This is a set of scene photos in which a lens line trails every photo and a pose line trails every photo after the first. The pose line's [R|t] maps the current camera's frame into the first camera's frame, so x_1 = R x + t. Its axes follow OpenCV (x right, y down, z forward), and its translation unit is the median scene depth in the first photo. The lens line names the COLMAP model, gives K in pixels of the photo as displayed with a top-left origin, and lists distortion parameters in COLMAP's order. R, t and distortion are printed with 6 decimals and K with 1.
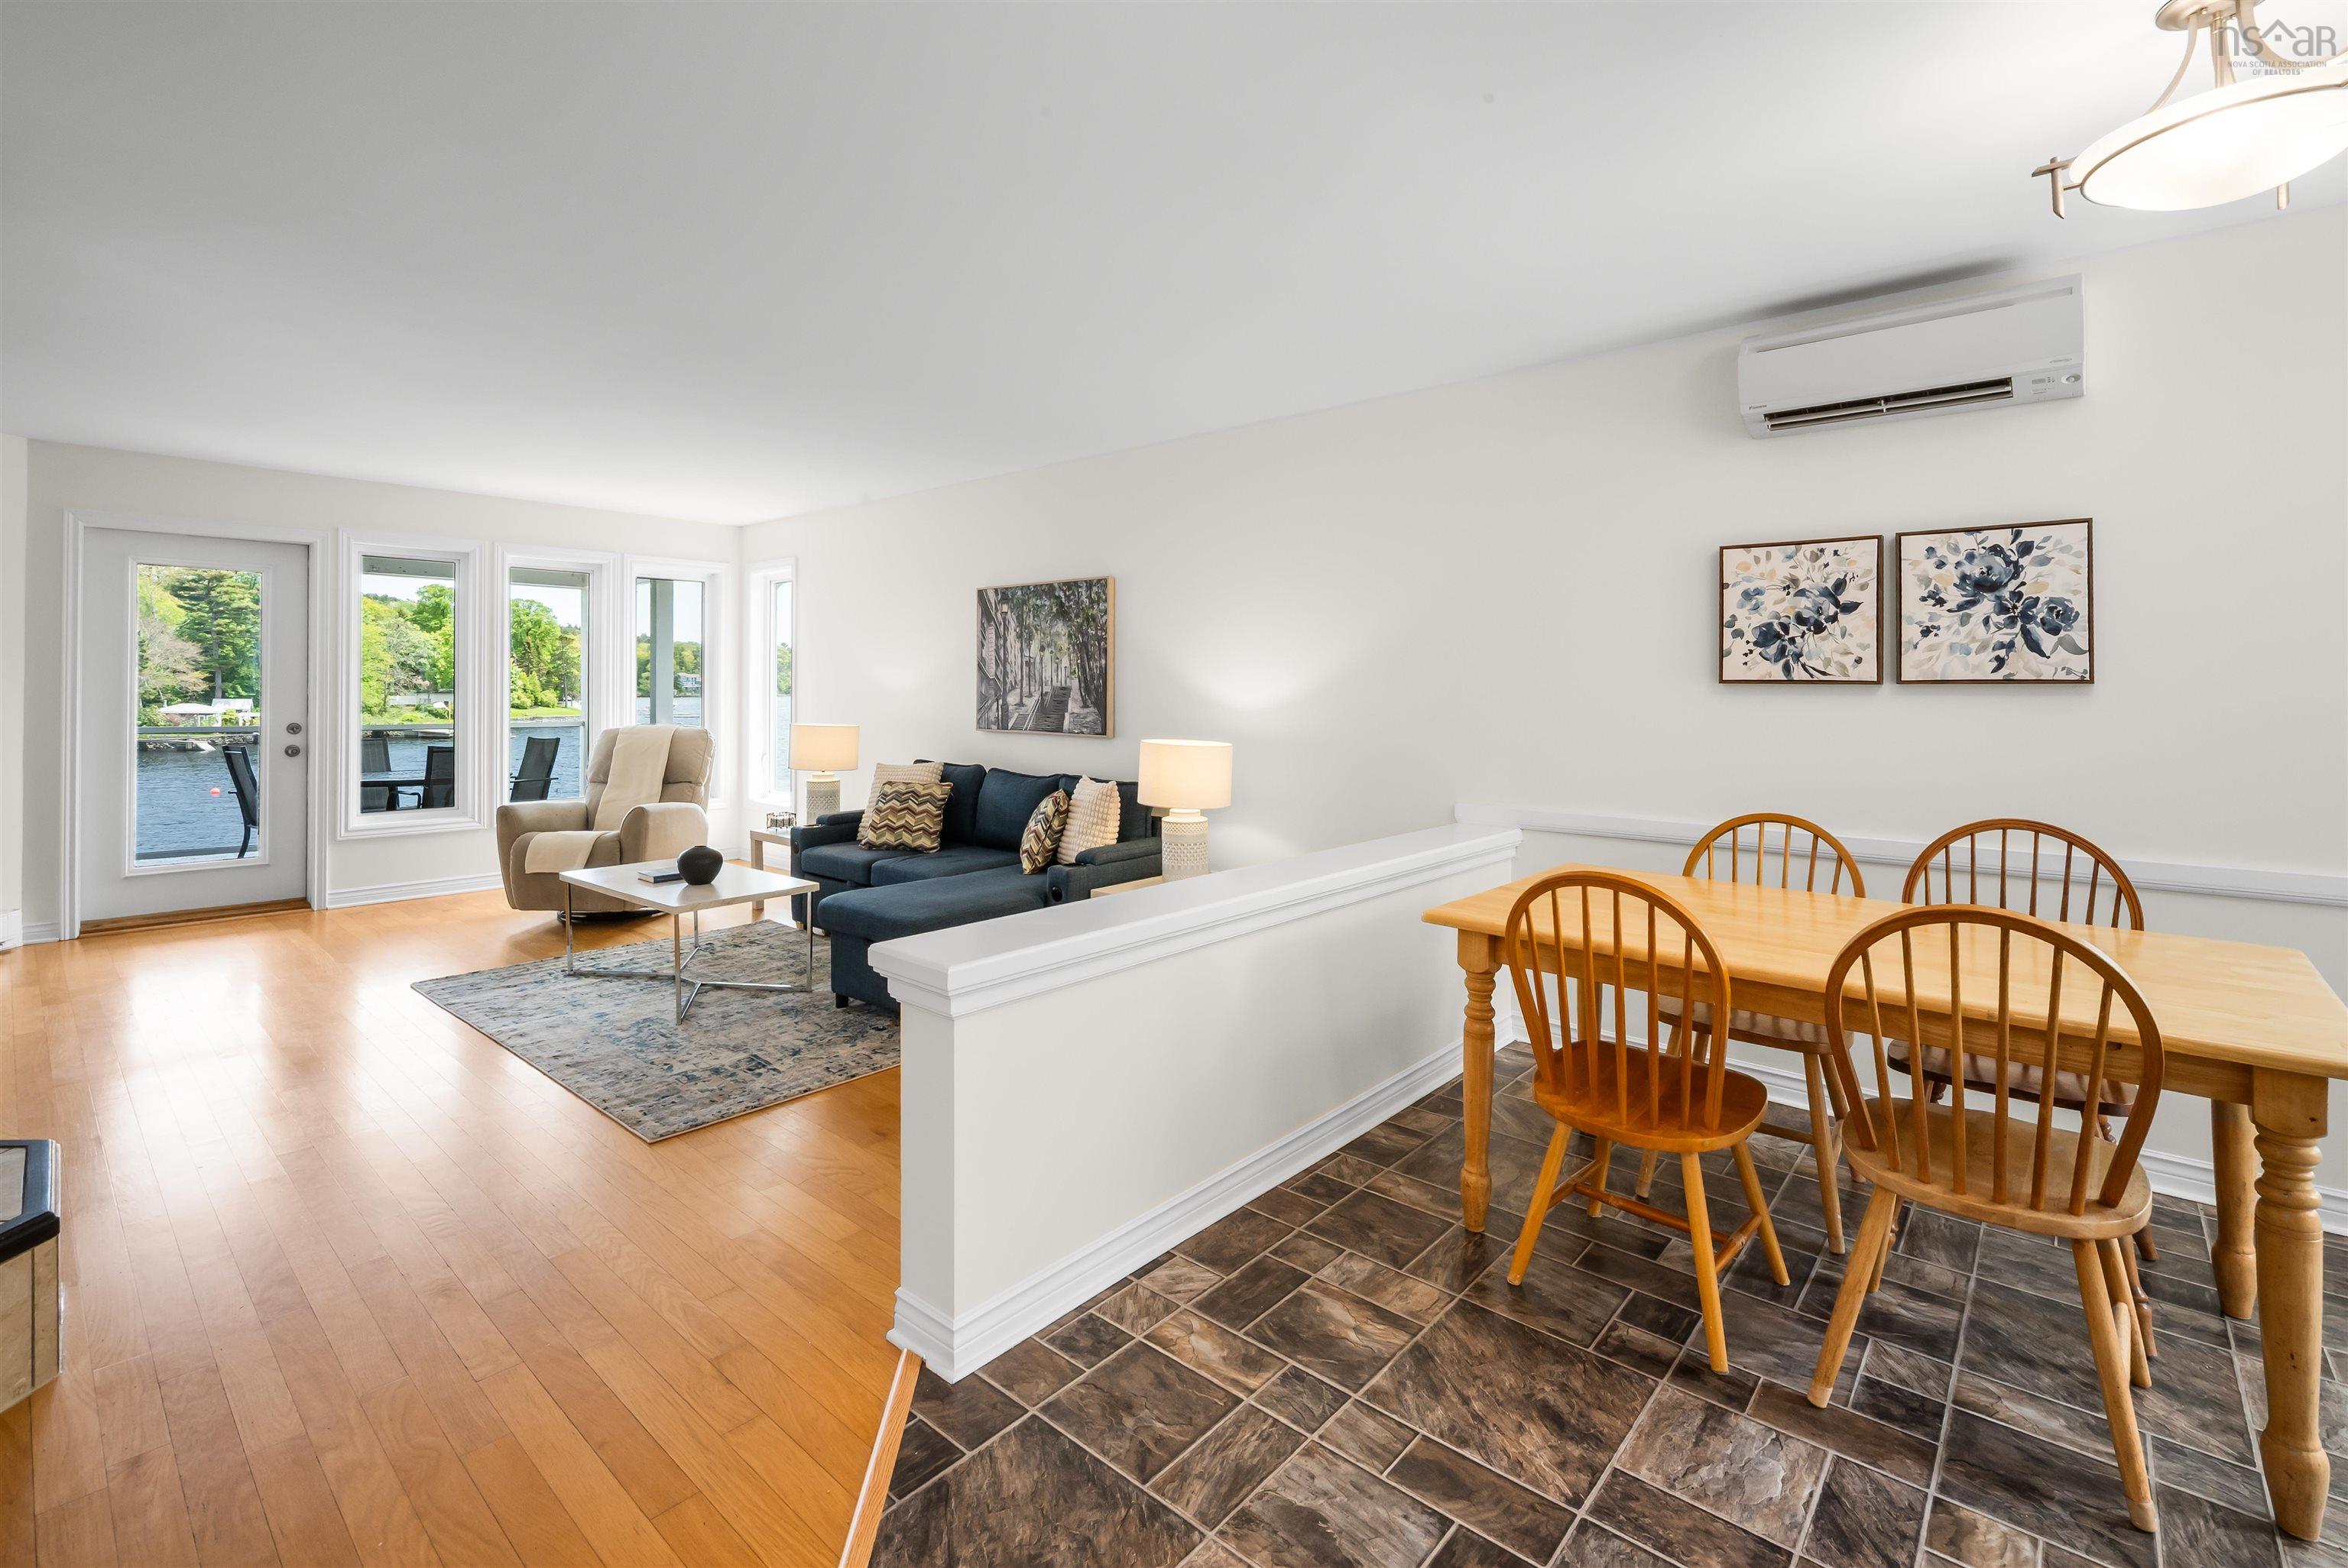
lens RADIAL K [[1055.1, 0, 1196.5], [0, 1055.1, 684.0], [0, 0, 1]] dist [-0.010220, -0.000035]
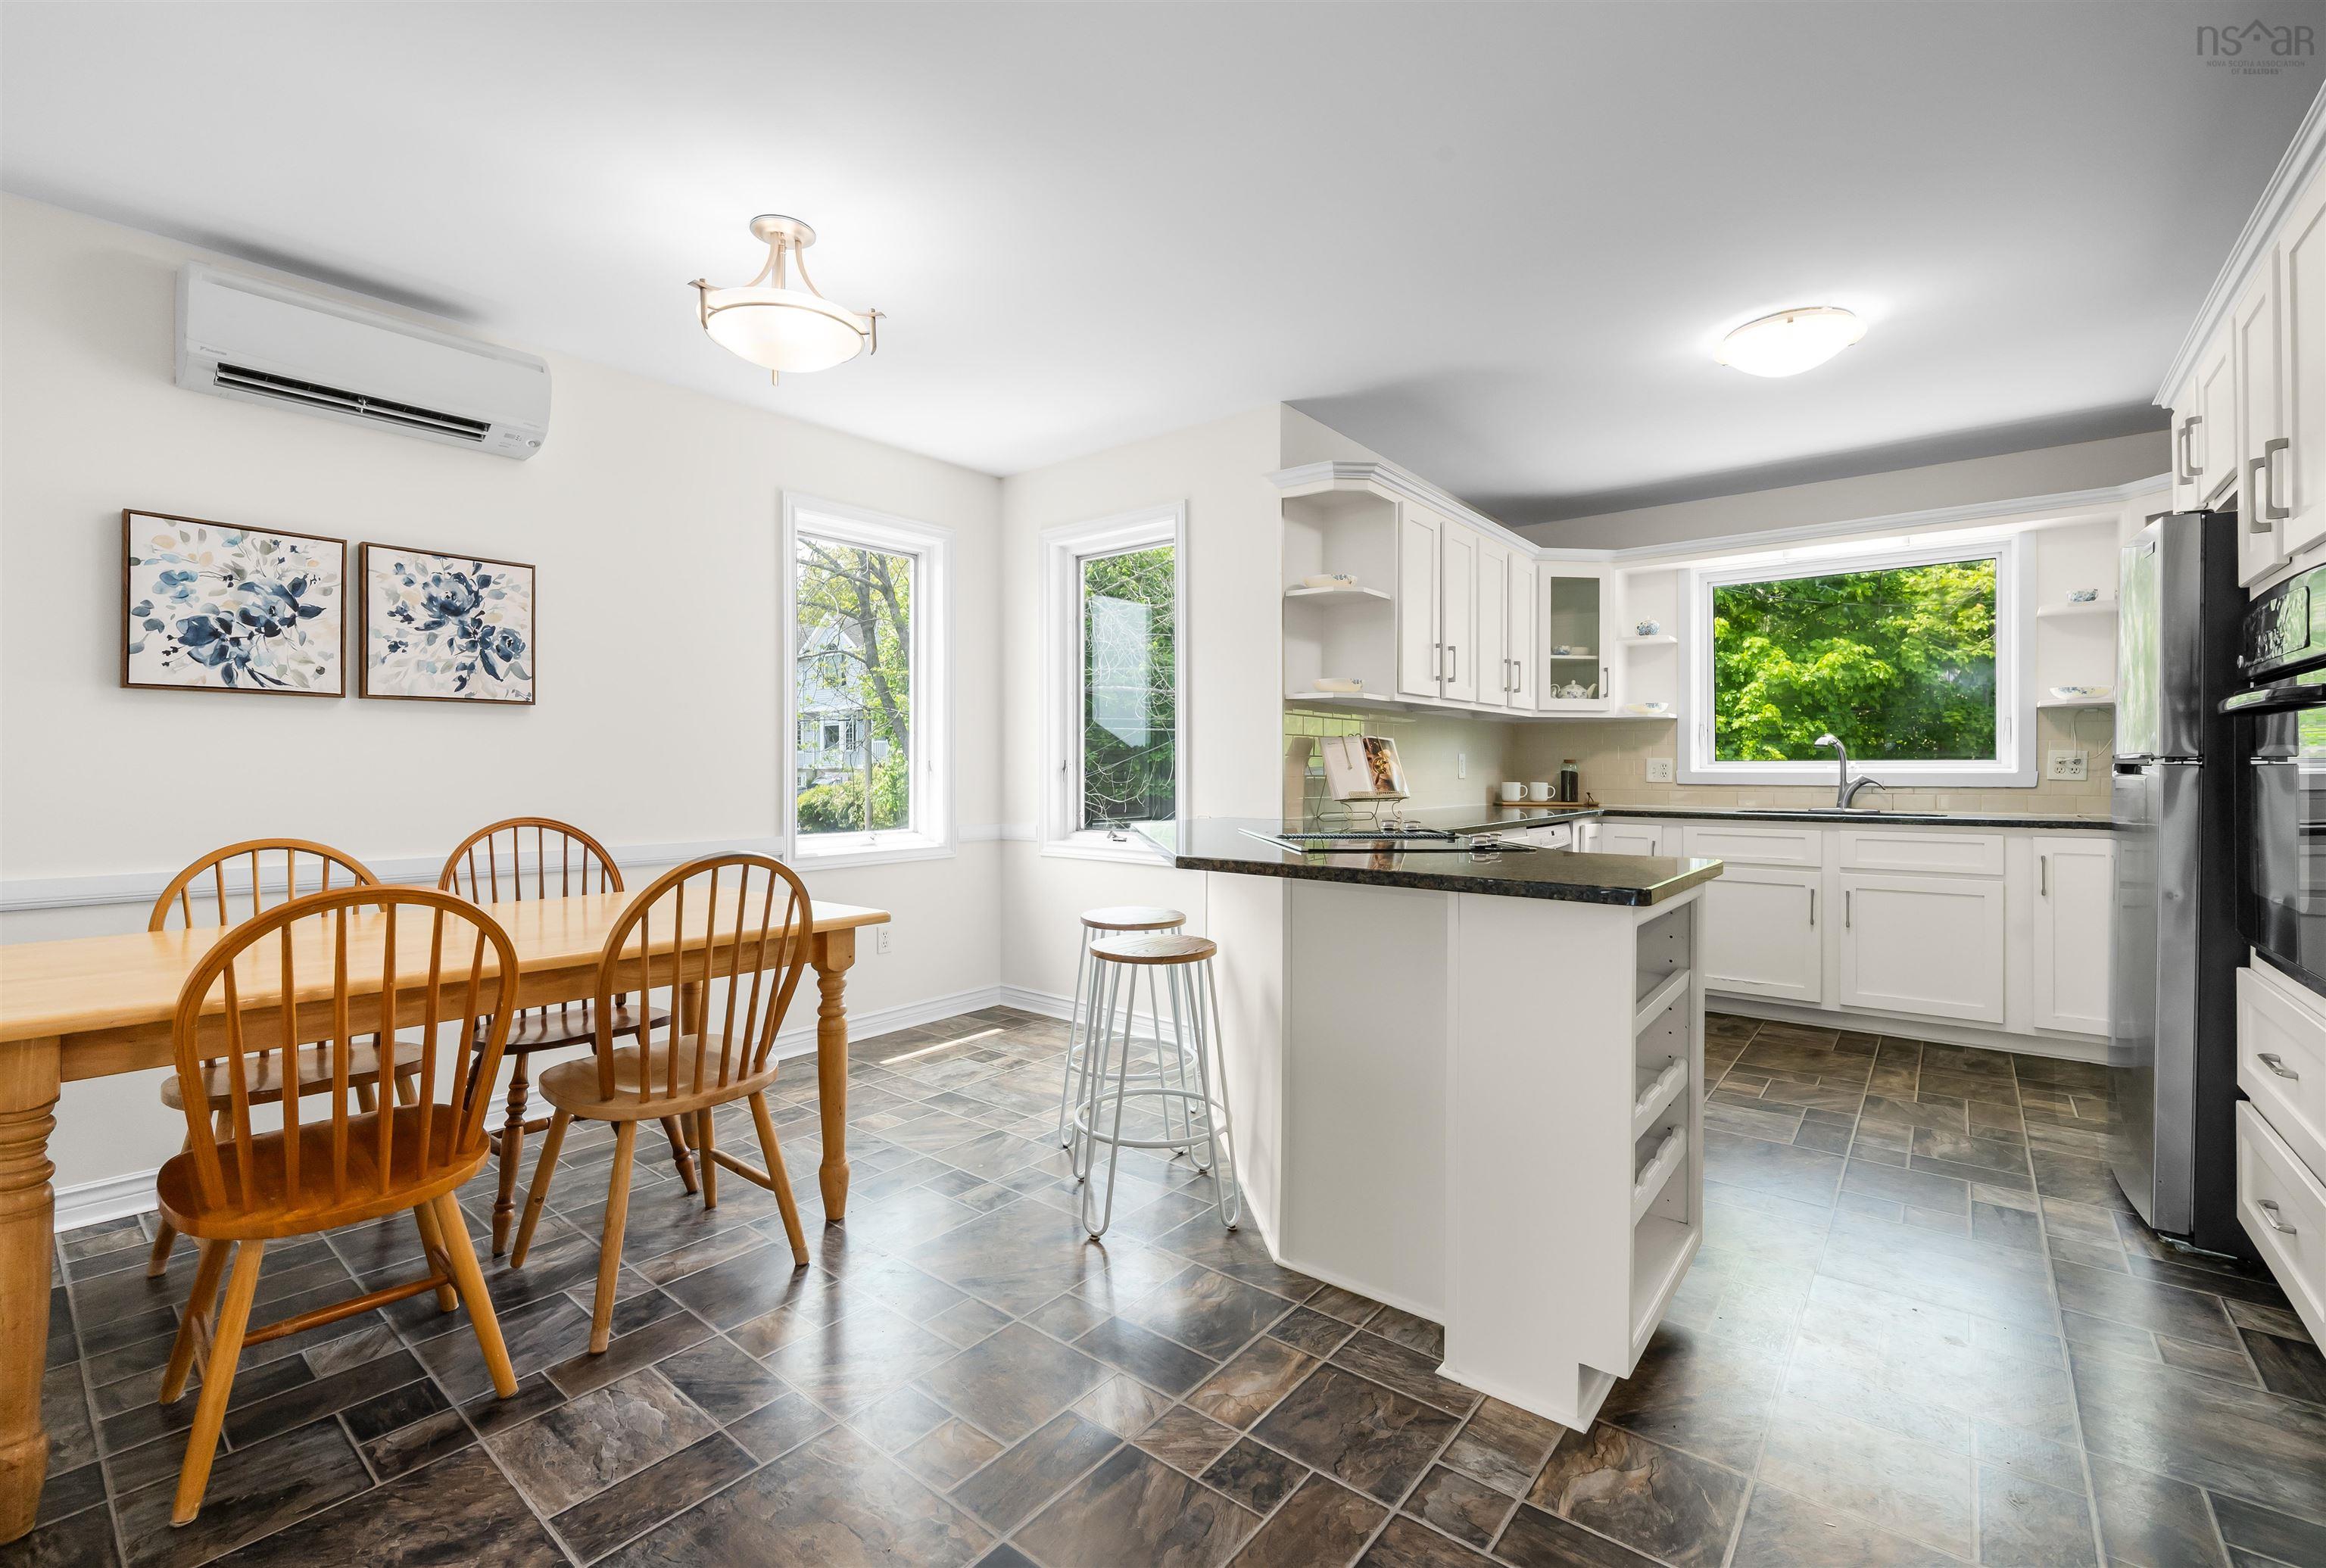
lens RADIAL K [[994.1, 0, 1158.5], [0, 994.1, 770.3], [0, 0, 1]] dist [-0.002015, -0.007094]
pose [[-0.040386, -0.008467, 0.999148, -0.251242], [-0.002828, 0.999961, 0.008359, 0.052074], [-0.999180, -0.002488, -0.040408, 0.278555]]
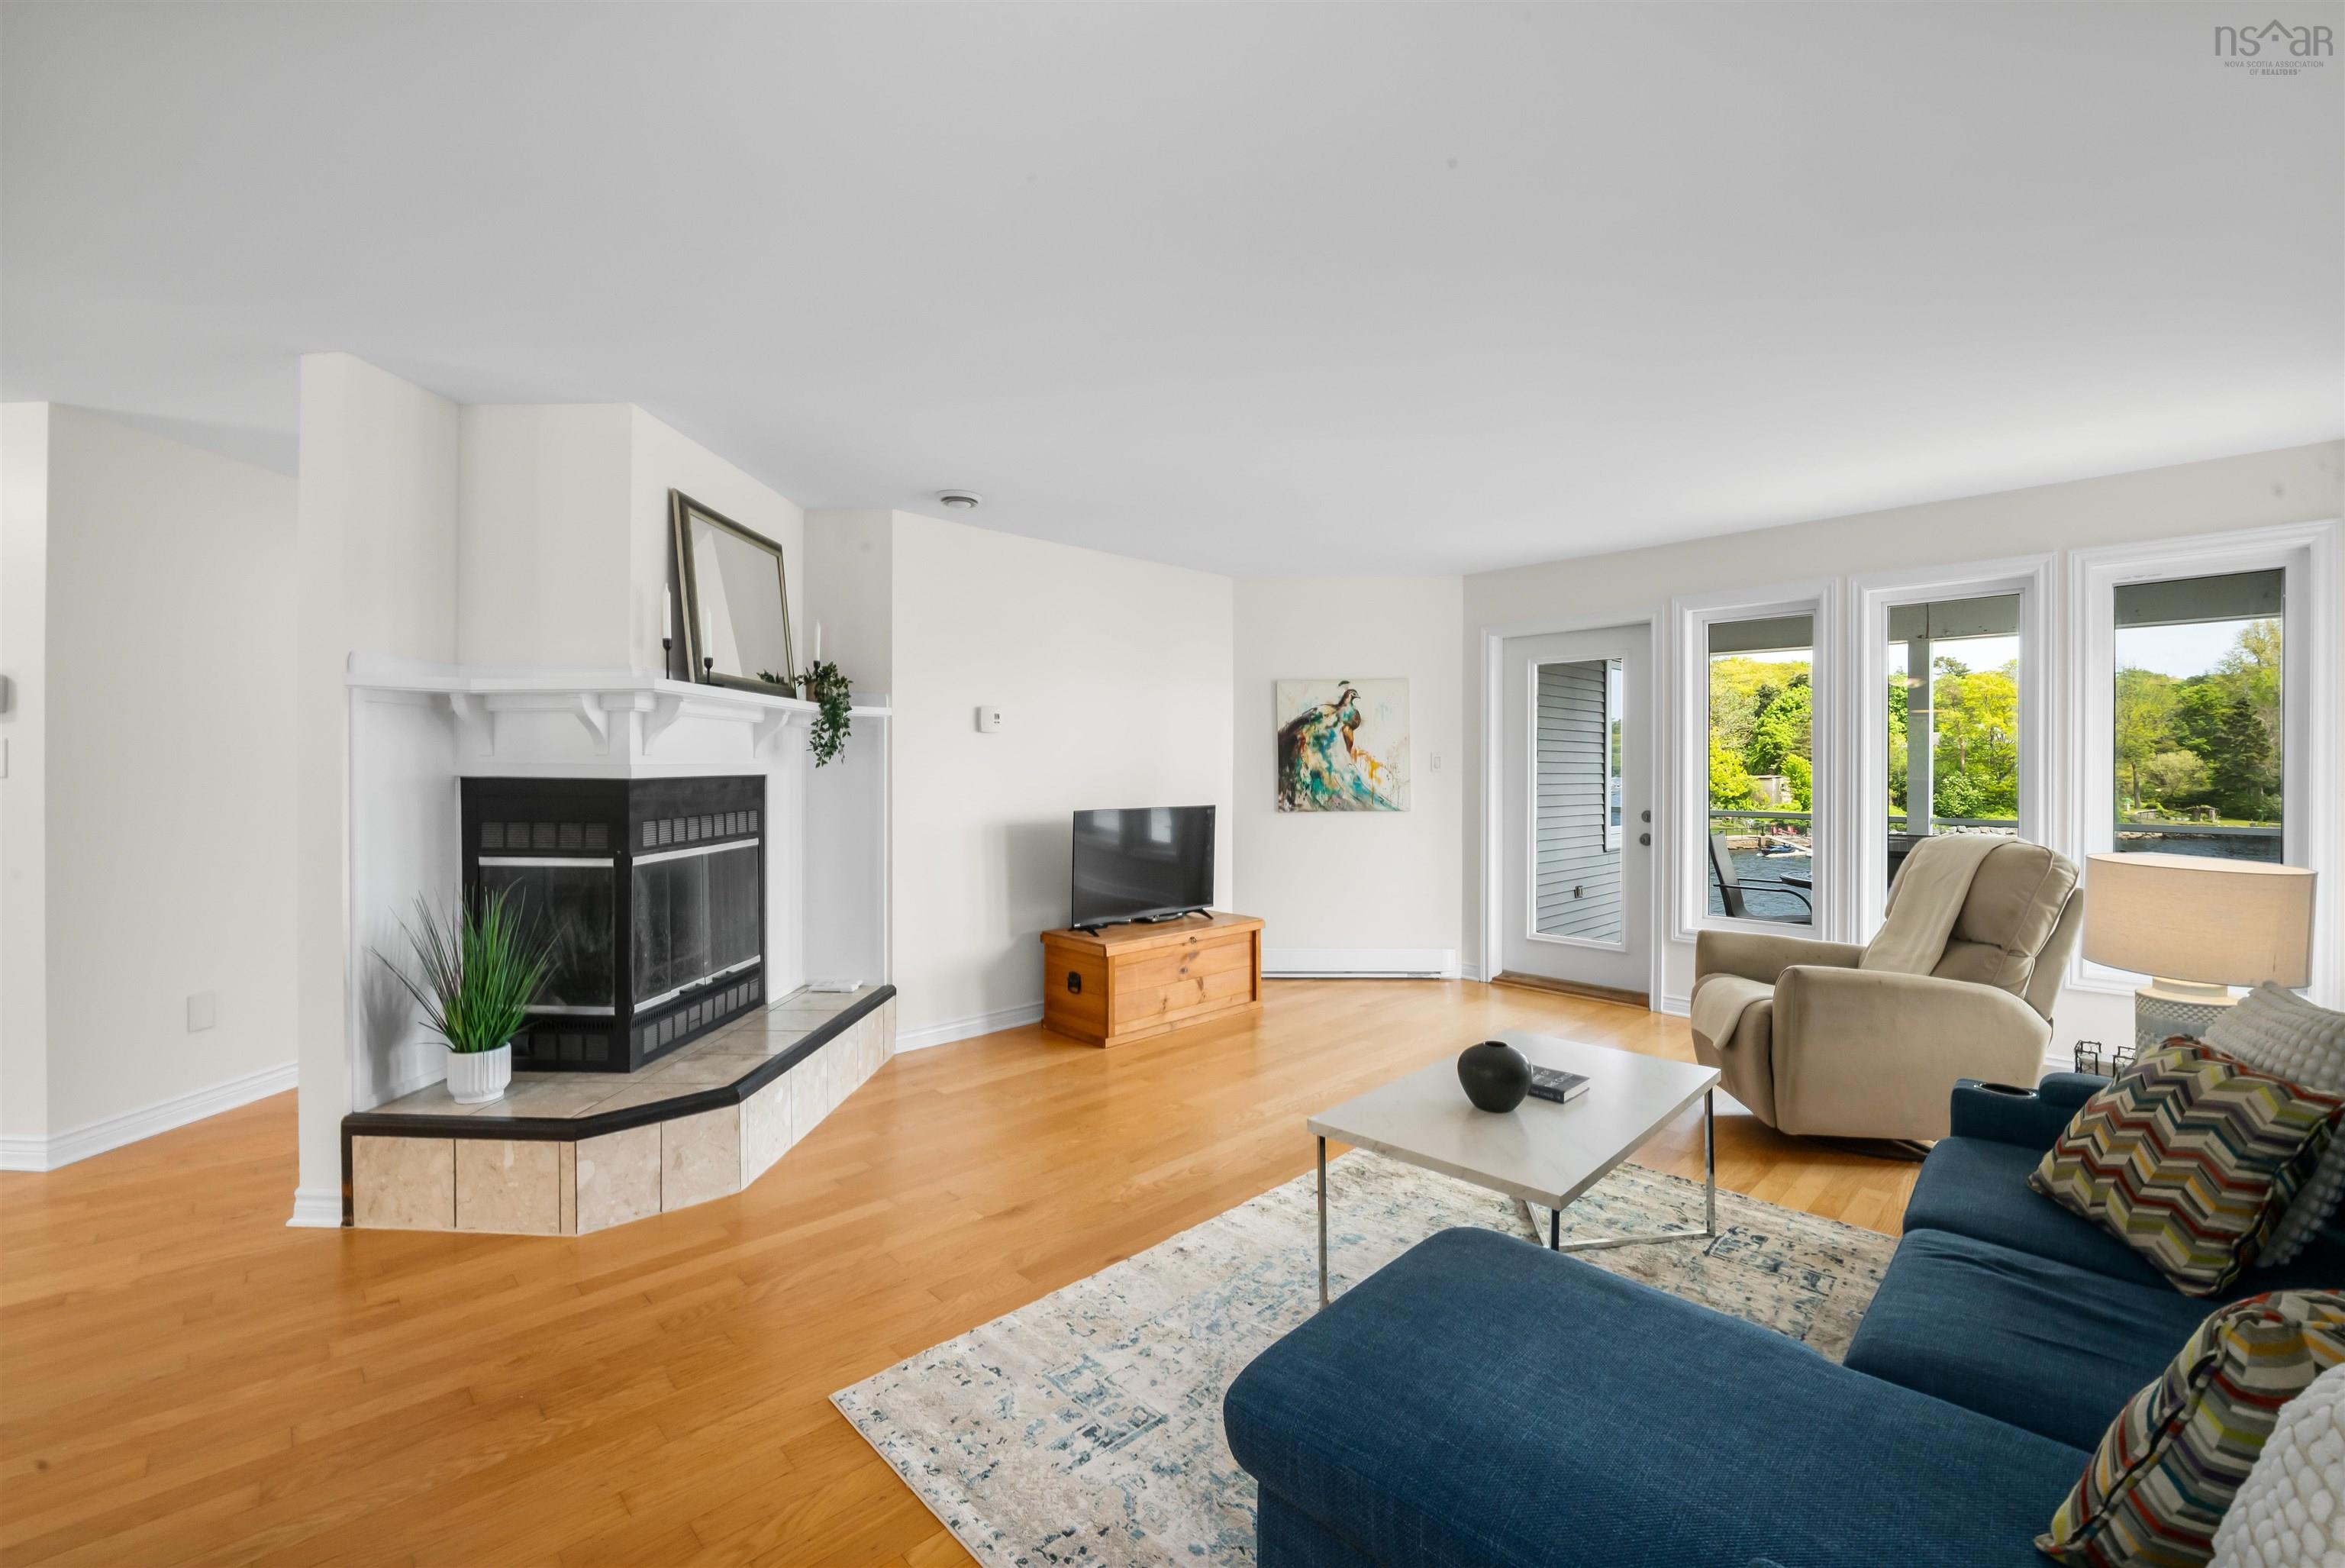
lens RADIAL K [[966.7, 0, 1173.5], [0, 966.7, 770.6], [0, 0, 1]] dist [-0.011673, -0.000061]
pose [[-0.096279, -0.003051, -0.995350, 0.103561], [0.001352, 0.999994, -0.003196, 0.005218], [0.995353, -0.001653, -0.096274, 1.160376]]
